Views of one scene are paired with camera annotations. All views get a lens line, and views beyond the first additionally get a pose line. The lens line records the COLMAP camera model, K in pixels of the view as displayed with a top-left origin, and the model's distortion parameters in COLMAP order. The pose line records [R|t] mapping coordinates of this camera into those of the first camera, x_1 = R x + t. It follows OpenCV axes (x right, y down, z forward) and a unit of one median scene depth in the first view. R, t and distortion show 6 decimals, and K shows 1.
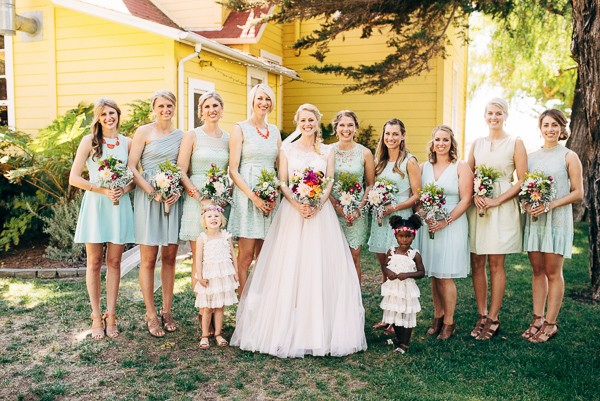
lens RADIAL K [[594.8, 0, 301.8], [0, 594.8, 212.6], [0, 0, 1]] dist [0.104307, -0.001025]
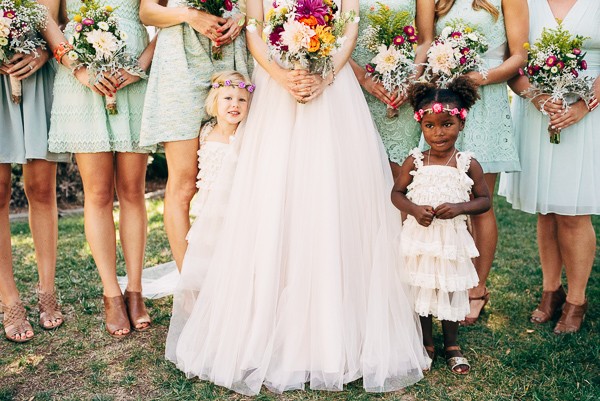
lens RADIAL K [[594.8, 0, 301.8], [0, 594.8, 212.6], [0, 0, 1]] dist [0.104307, -0.001025]
pose [[0.999814, -0.019245, 0.001401, 0.004079], [0.018876, 0.990553, 0.135827, 0.029023], [-0.004002, -0.135775, 0.990732, 0.474498]]
